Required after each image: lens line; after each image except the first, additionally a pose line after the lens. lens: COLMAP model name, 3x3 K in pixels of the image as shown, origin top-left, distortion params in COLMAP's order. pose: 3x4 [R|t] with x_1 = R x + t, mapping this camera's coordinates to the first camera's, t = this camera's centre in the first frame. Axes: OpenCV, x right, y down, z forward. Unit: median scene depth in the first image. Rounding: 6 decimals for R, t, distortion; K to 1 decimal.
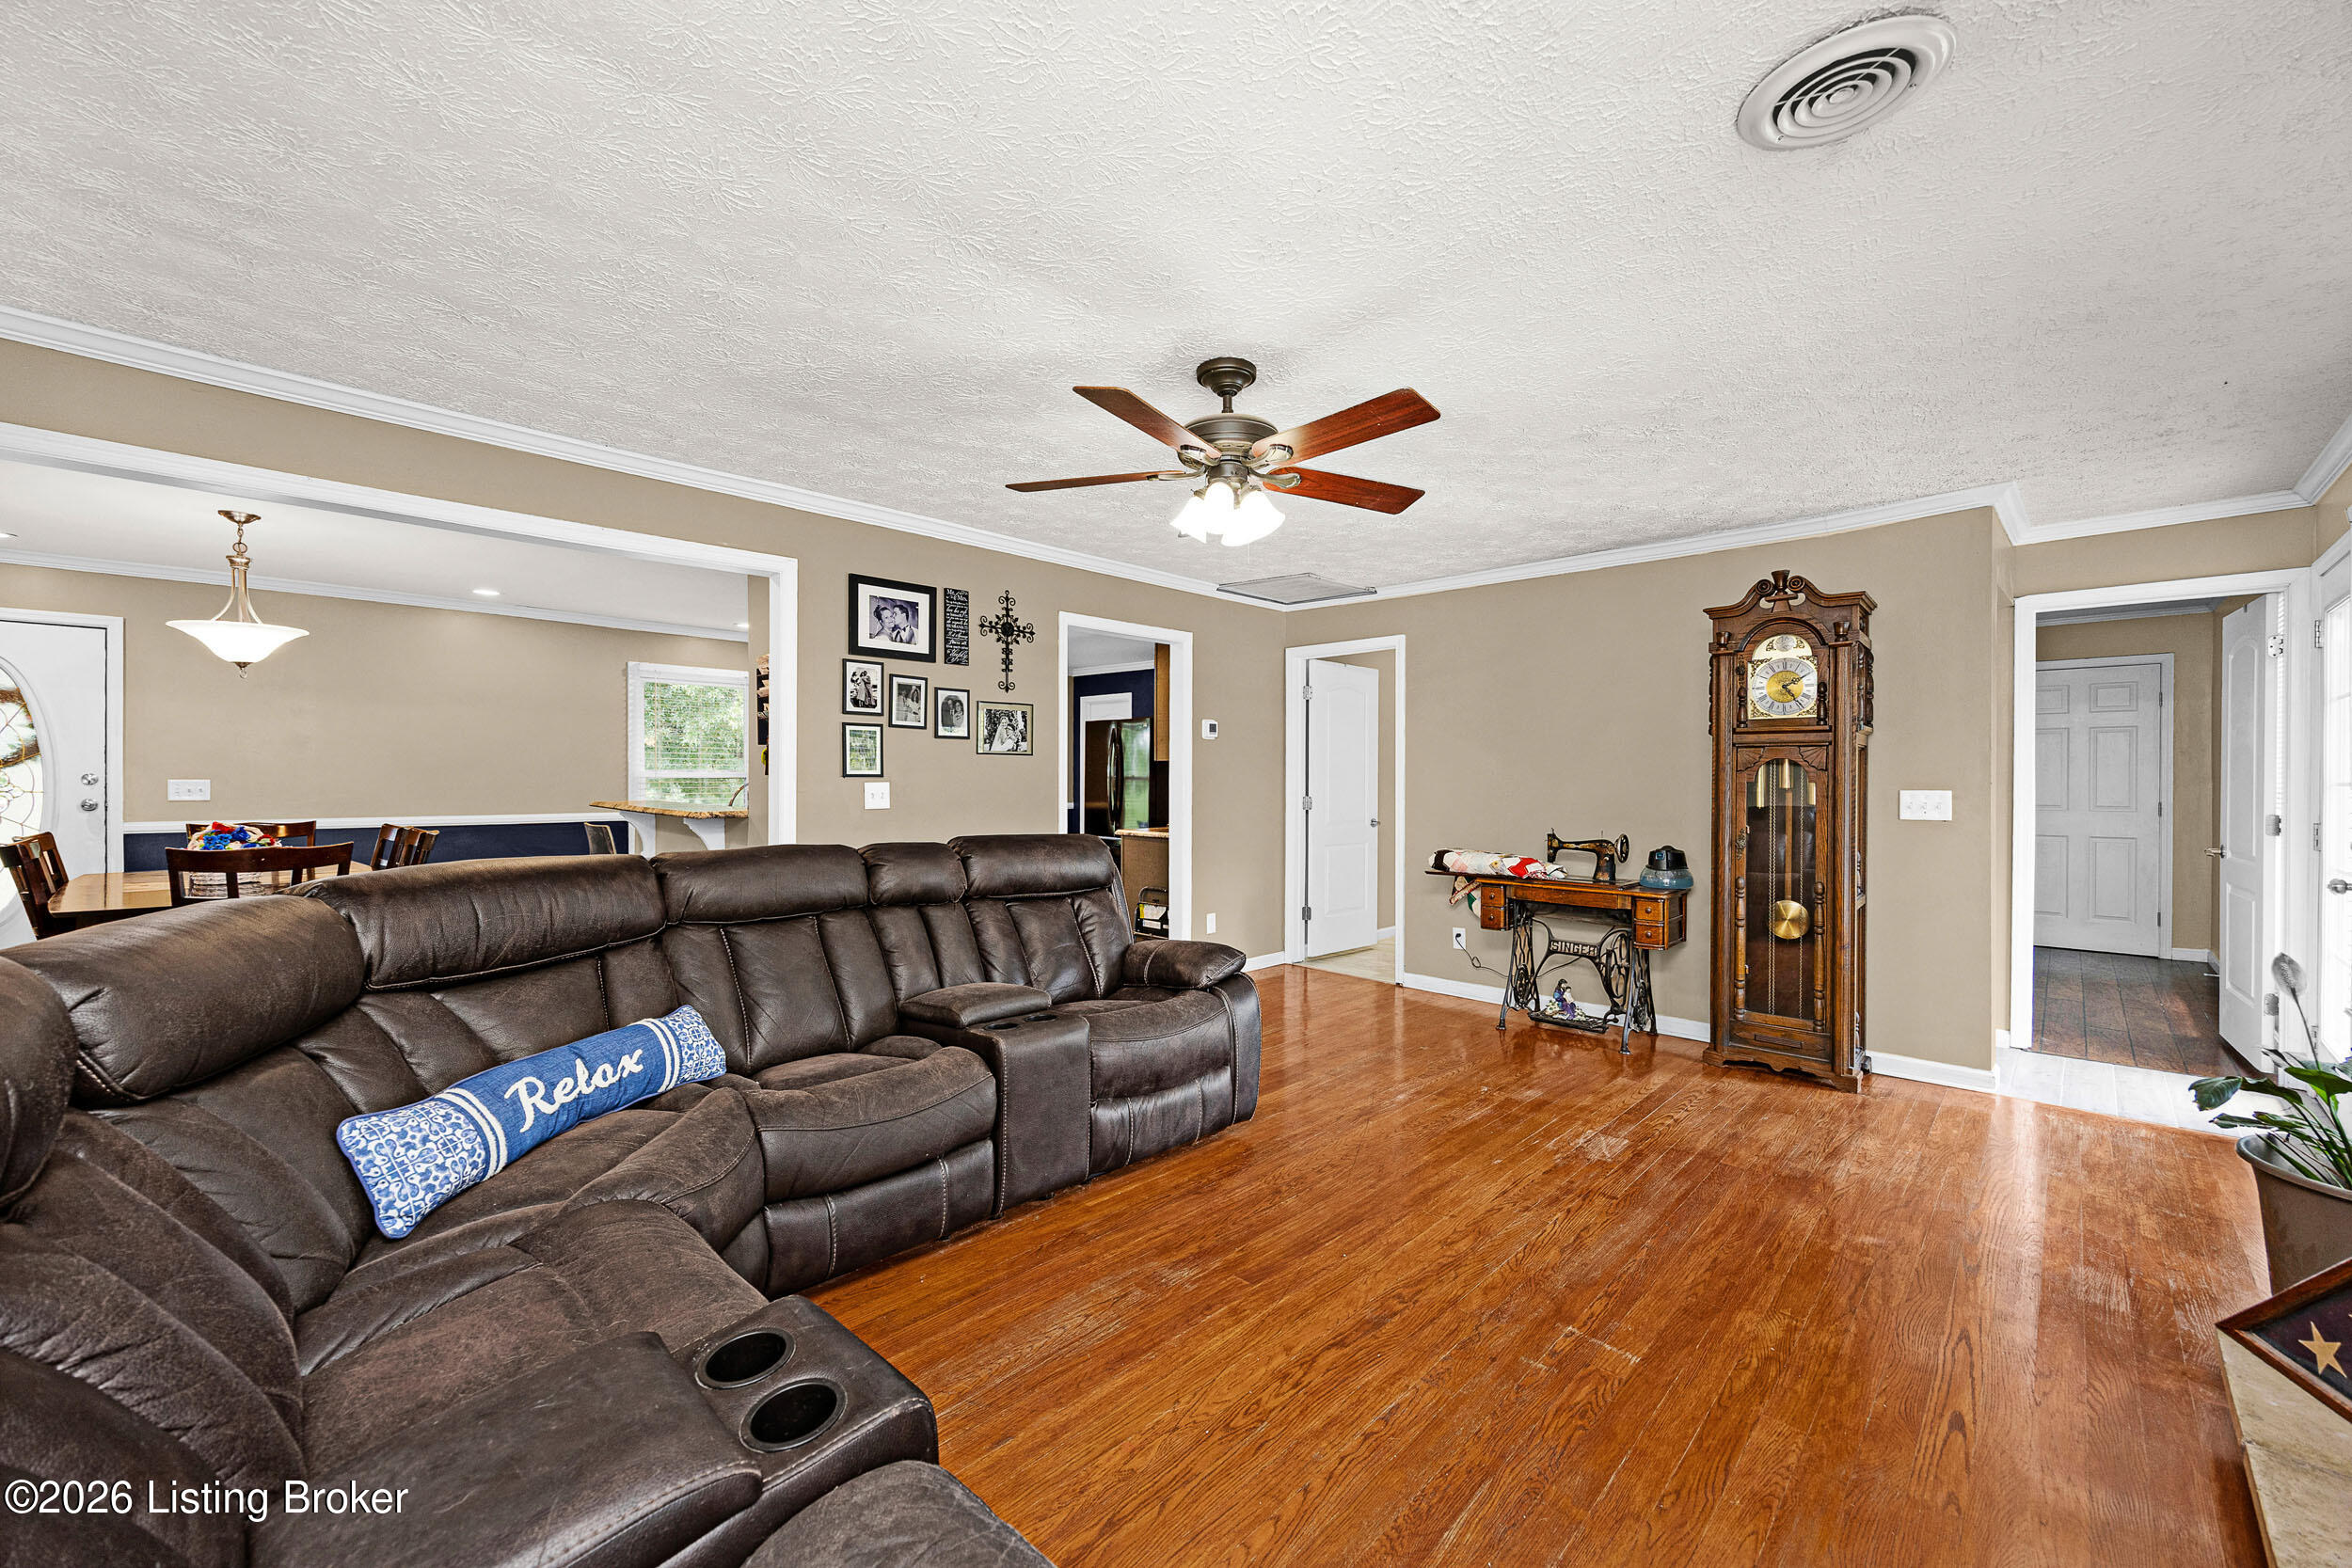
lens RADIAL K [[906.0, 0, 1199.0], [0, 906.0, 783.8], [0, 0, 1]] dist [-0.001527, 0.000127]
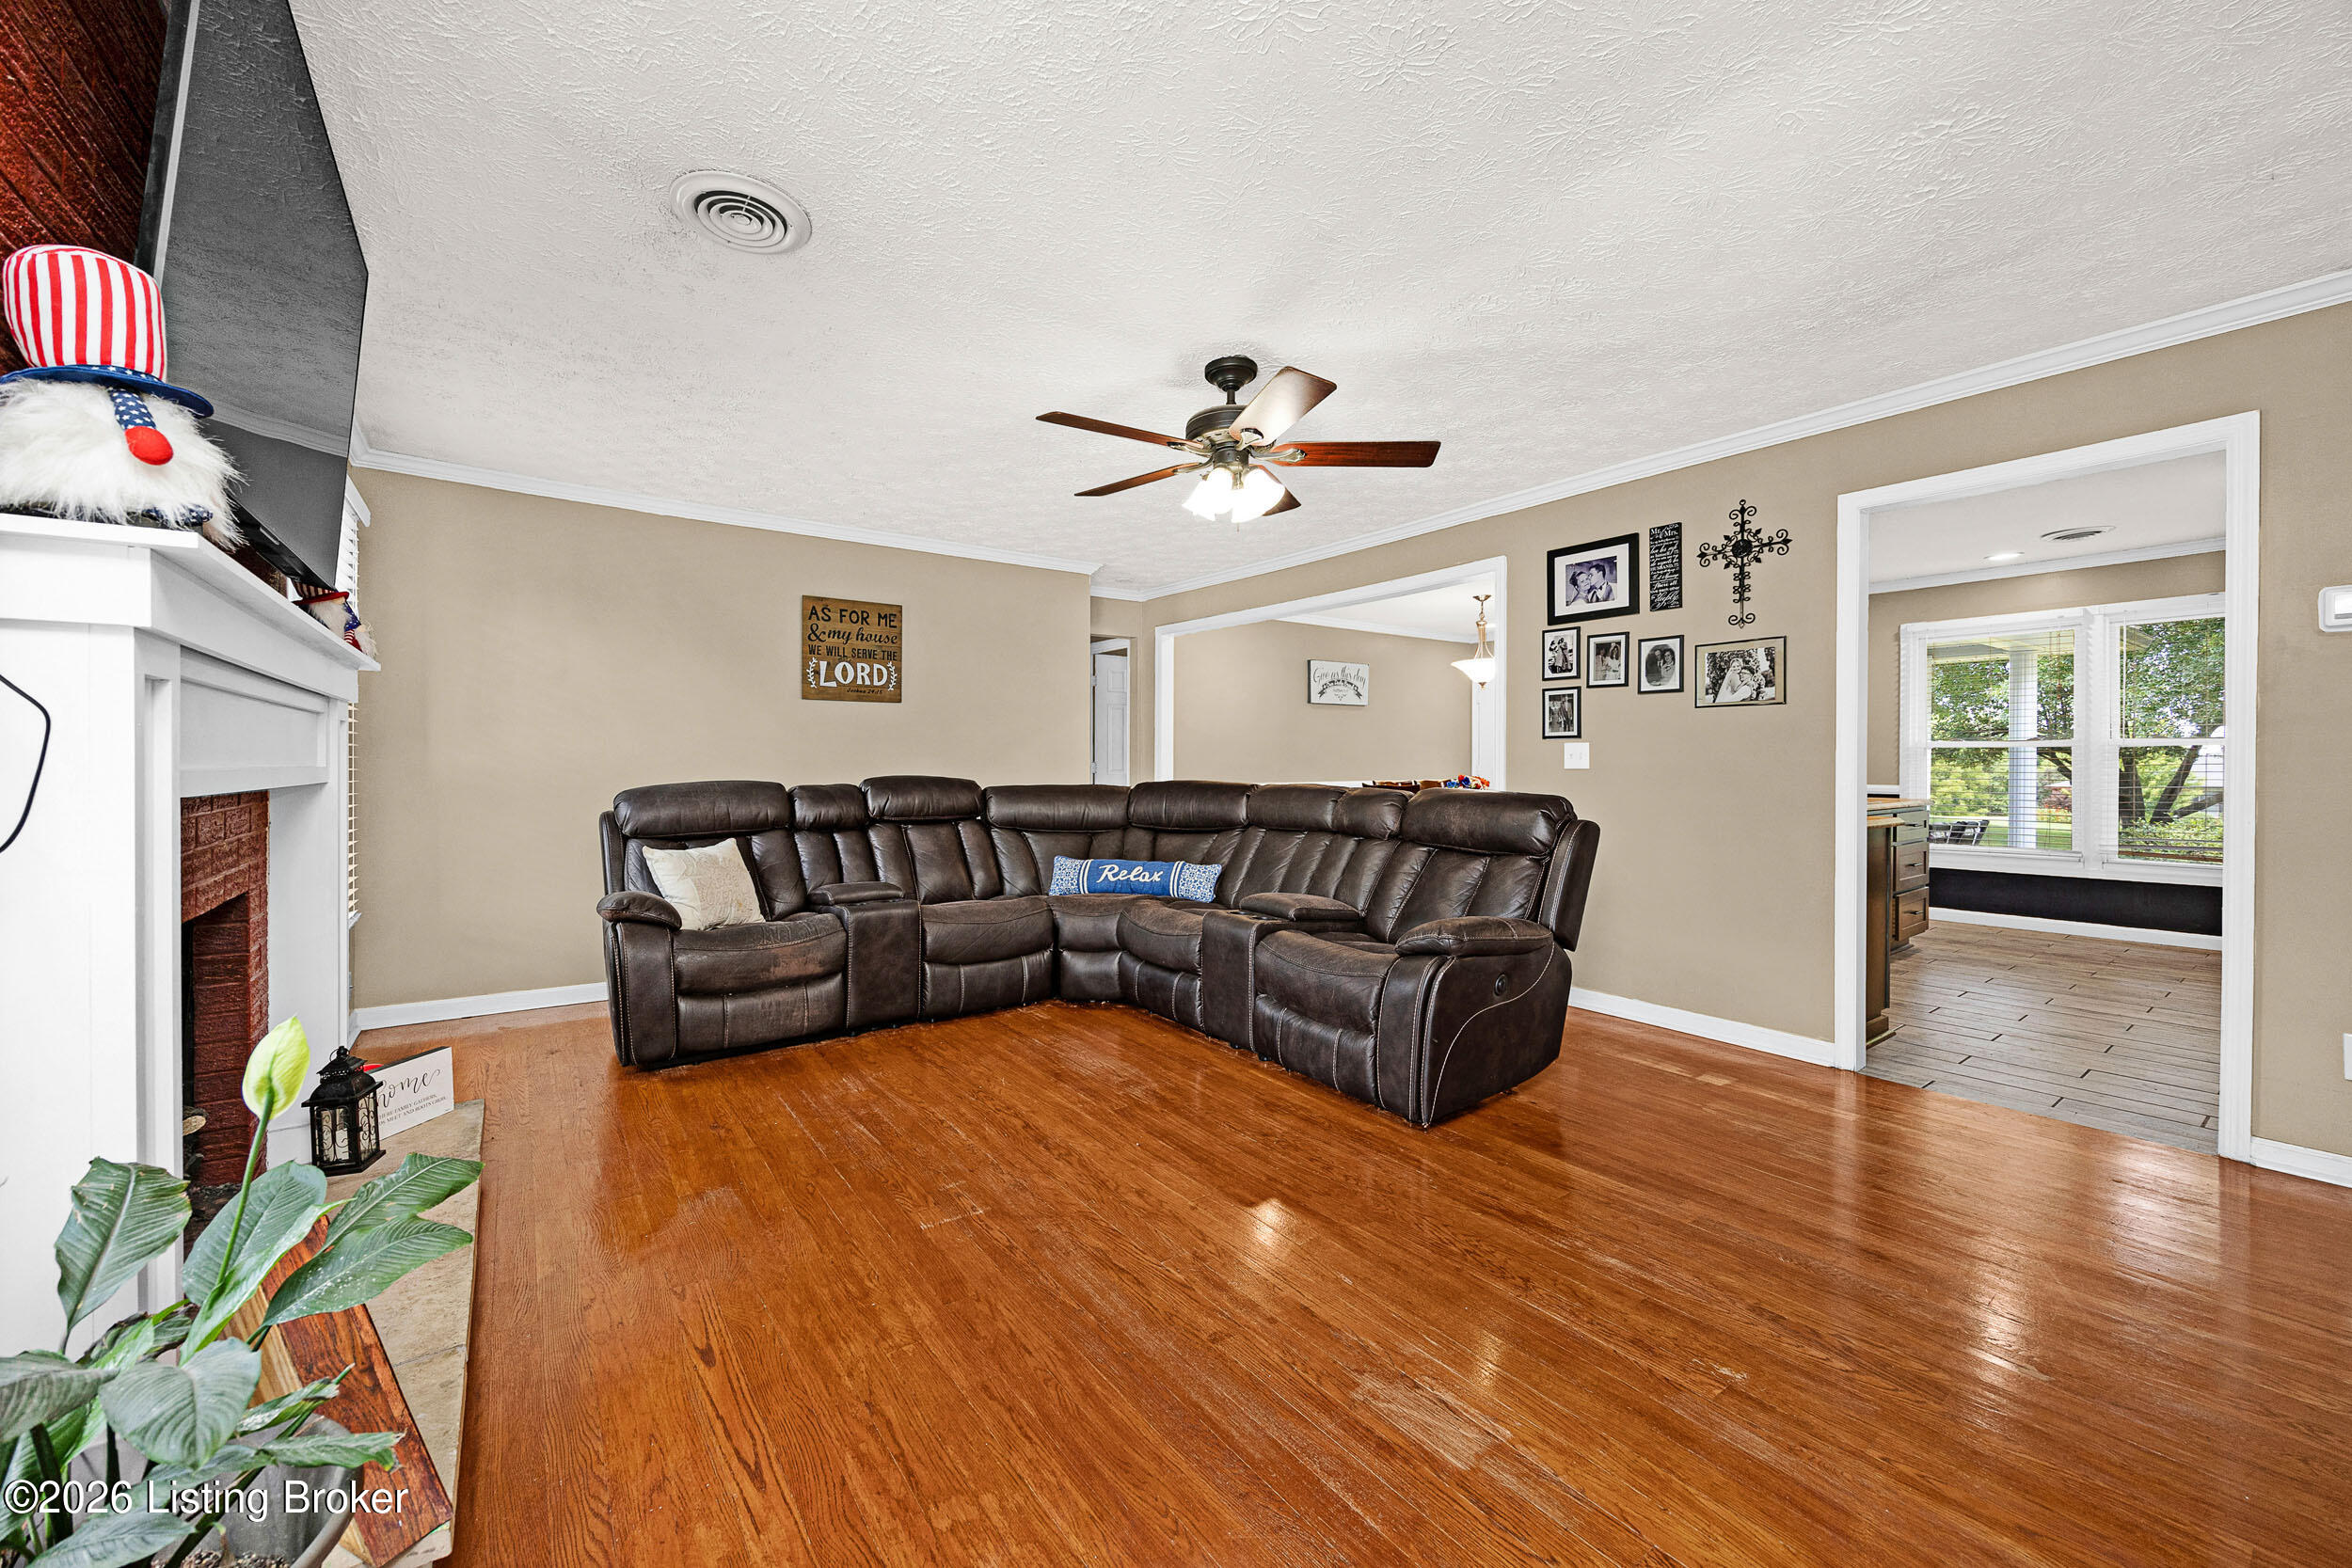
lens RADIAL K [[926.4, 0, 1177.6], [0, 926.4, 765.8], [0, 0, 1]] dist [-0.000341, 0.000014]
pose [[-0.179015, 0.000771, -0.983846, 0.772461], [-0.004698, 0.999988, 0.001638, 0.024917], [0.983835, 0.004915, -0.179009, 0.746714]]
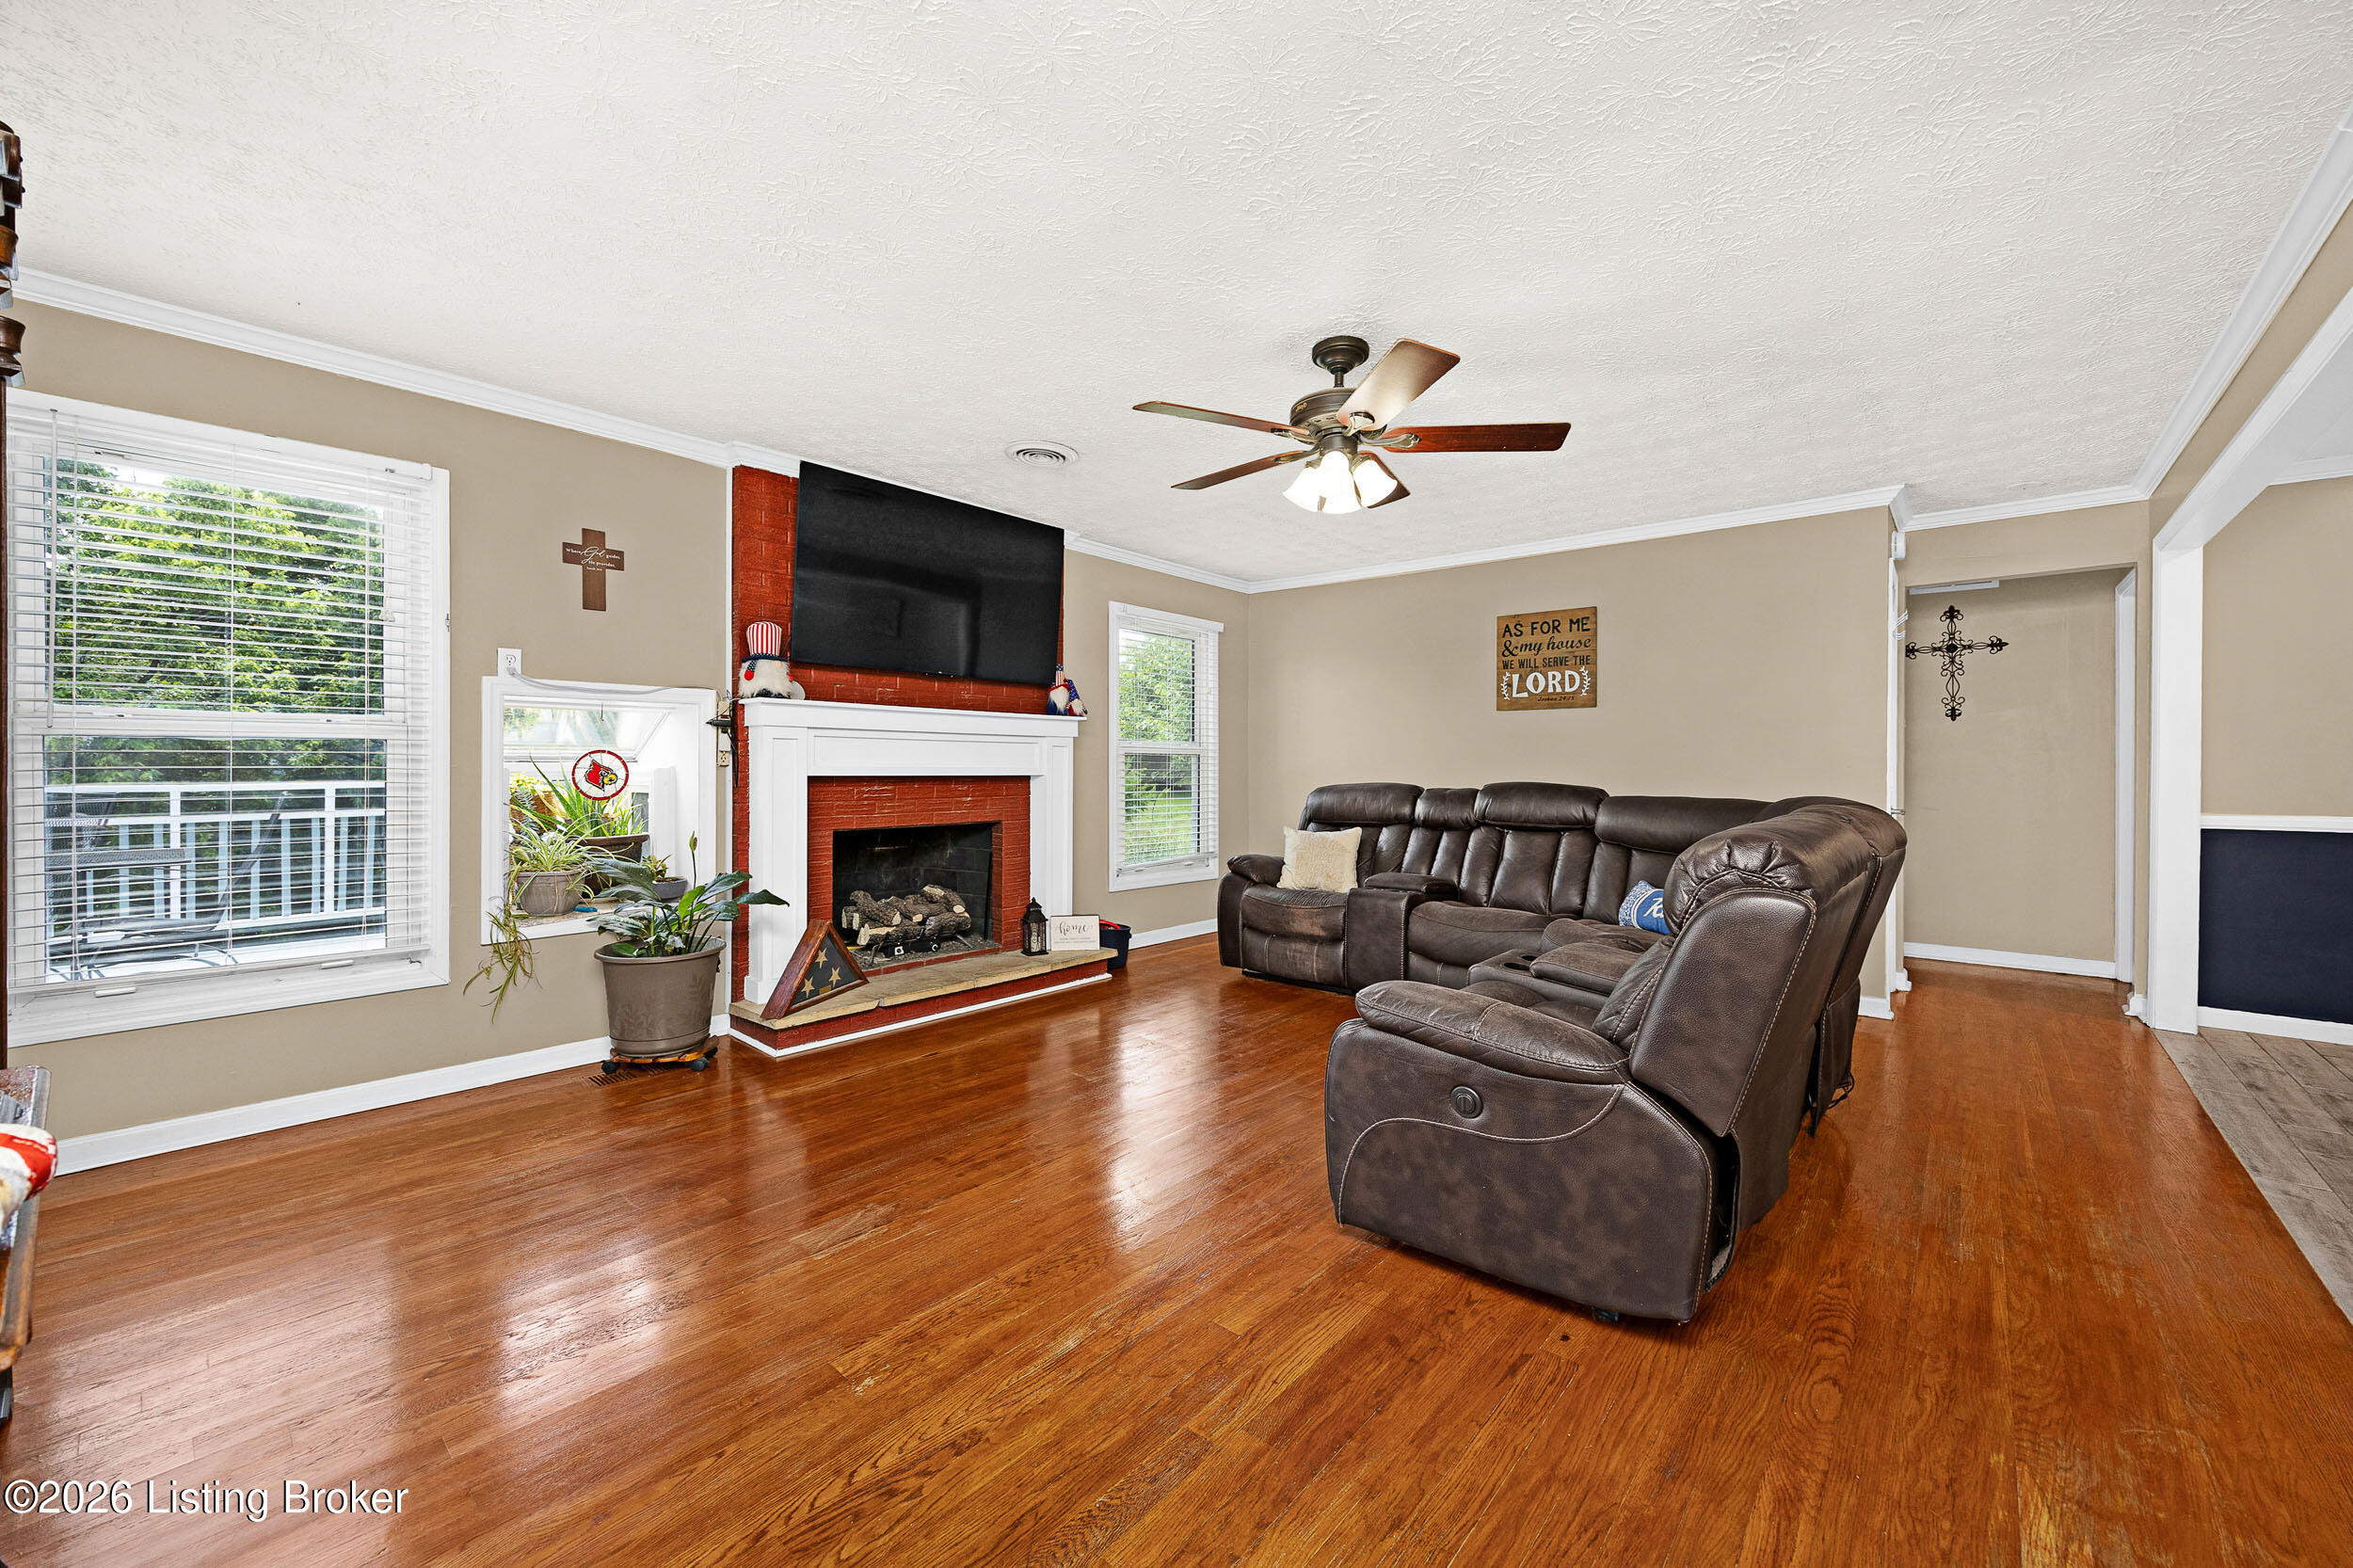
lens RADIAL K [[926.9, 0, 1178.1], [0, 926.9, 765.8], [0, 0, 1]] dist [-0.000341, 0.000014]
pose [[-0.999274, -0.013389, -0.035663, 0.166353], [-0.013541, 0.999900, 0.004016, 0.021227], [0.035606, 0.004496, -0.999356, 1.362286]]
